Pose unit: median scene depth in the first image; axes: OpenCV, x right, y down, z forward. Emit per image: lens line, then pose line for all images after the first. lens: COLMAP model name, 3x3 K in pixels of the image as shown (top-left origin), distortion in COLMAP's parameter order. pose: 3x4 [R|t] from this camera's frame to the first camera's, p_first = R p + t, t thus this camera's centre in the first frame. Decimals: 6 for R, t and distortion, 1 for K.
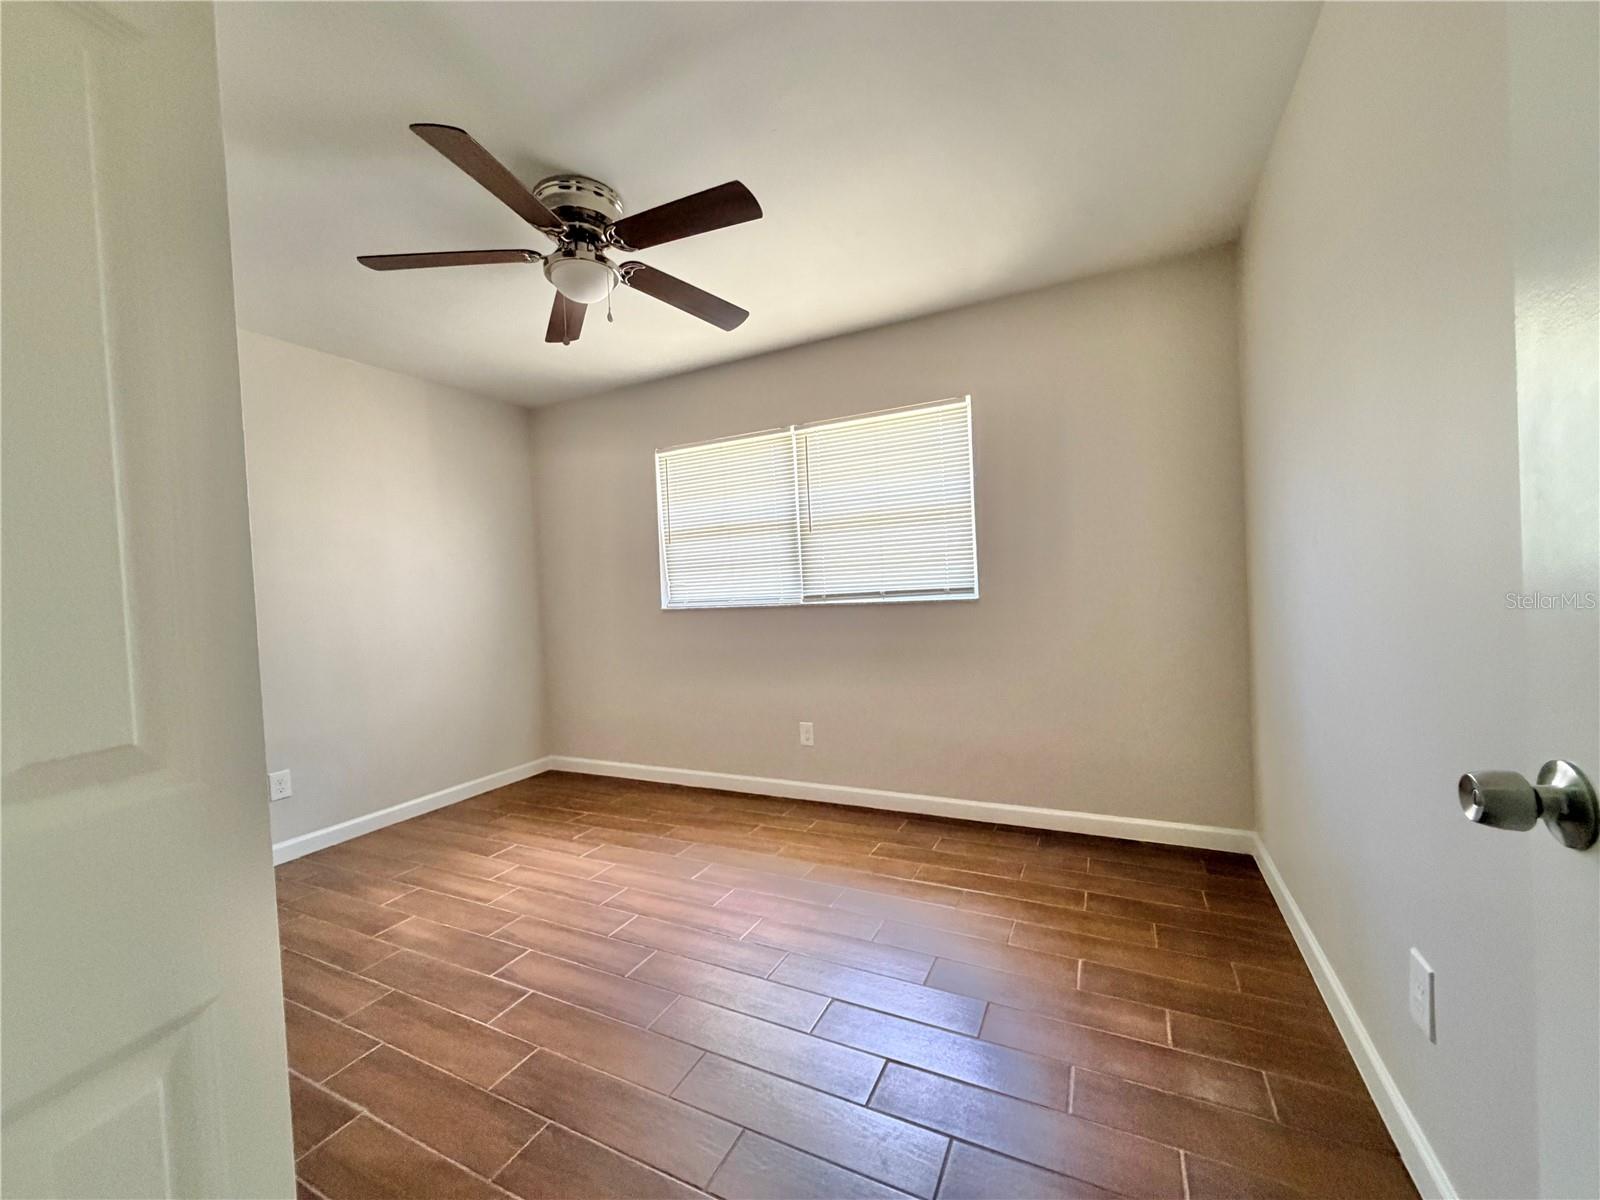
lens RADIAL K [[641.6, 0, 794.8], [0, 641.6, 598.4], [0, 0, 1]] dist [-0.001634, -0.000192]
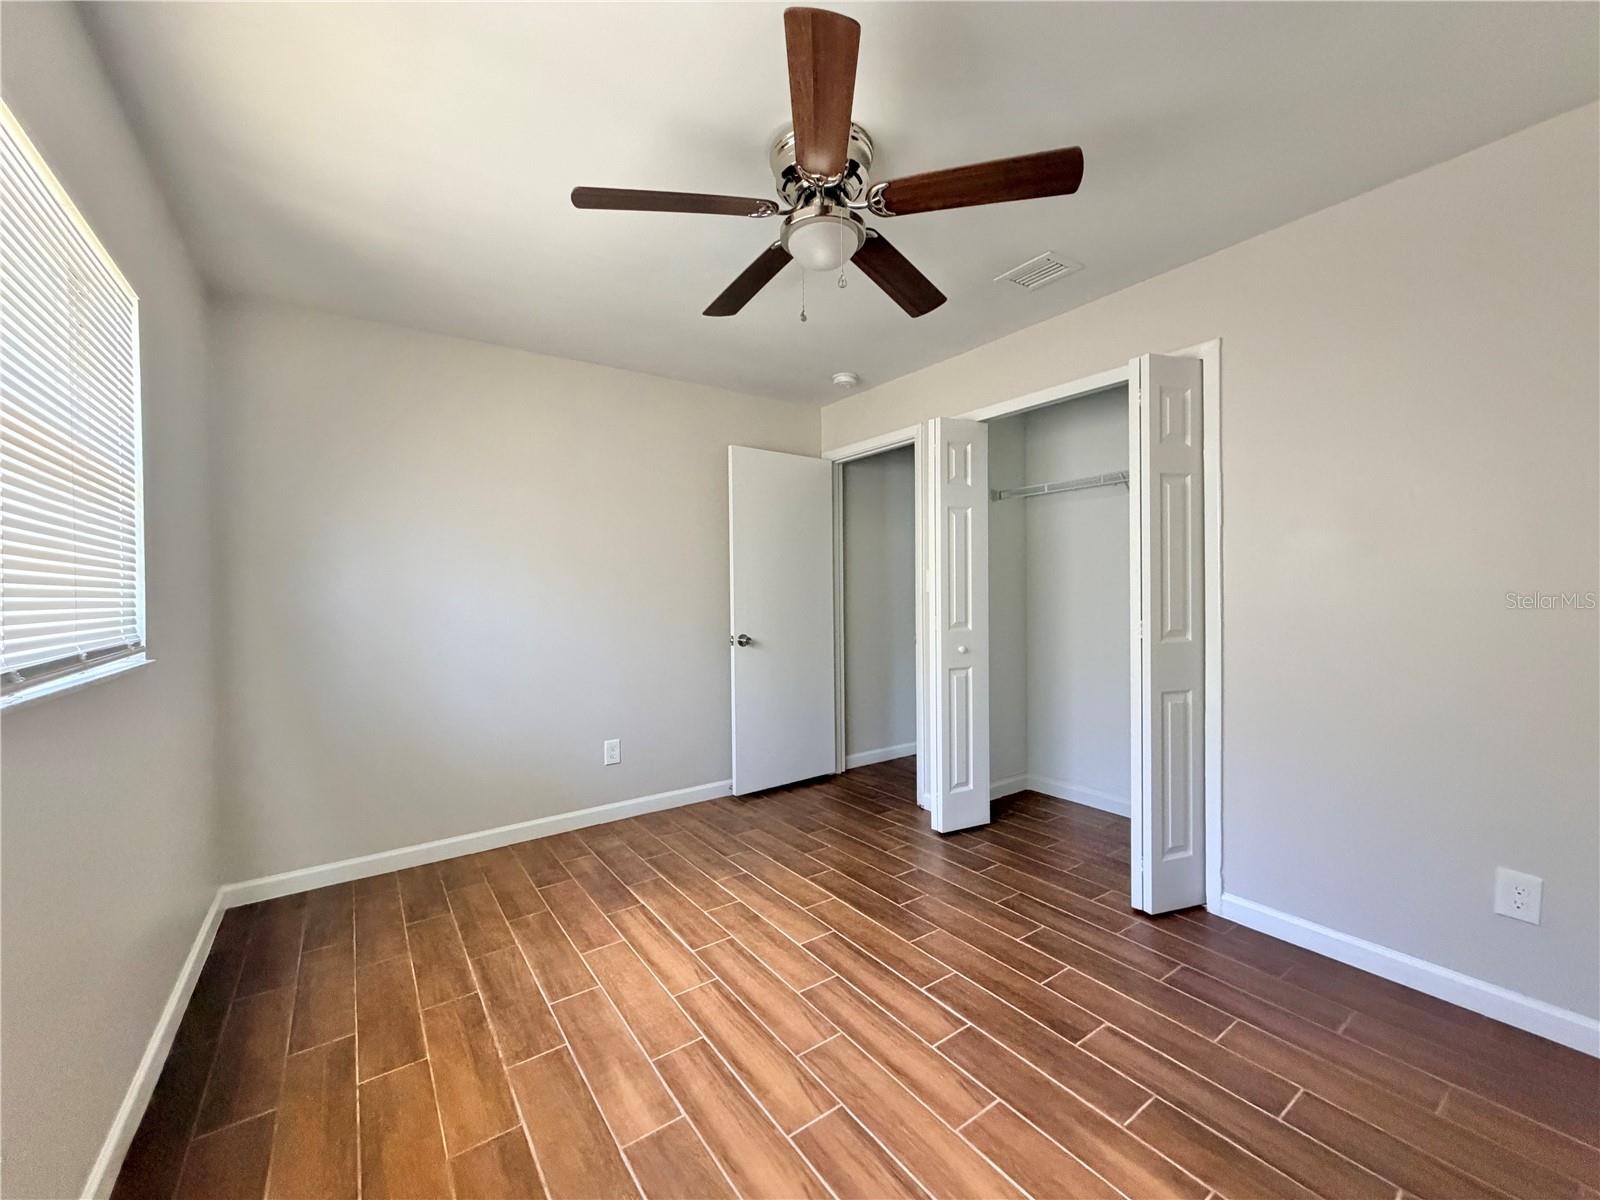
lens RADIAL K [[641.6, 0, 794.8], [0, 641.6, 598.4], [0, 0, 1]] dist [-0.001634, -0.000192]
pose [[-0.881115, 0.057495, 0.469394, -0.631933], [0.067661, 0.997697, 0.004804, -0.028690], [-0.468037, 0.035993, -0.882976, 1.674493]]
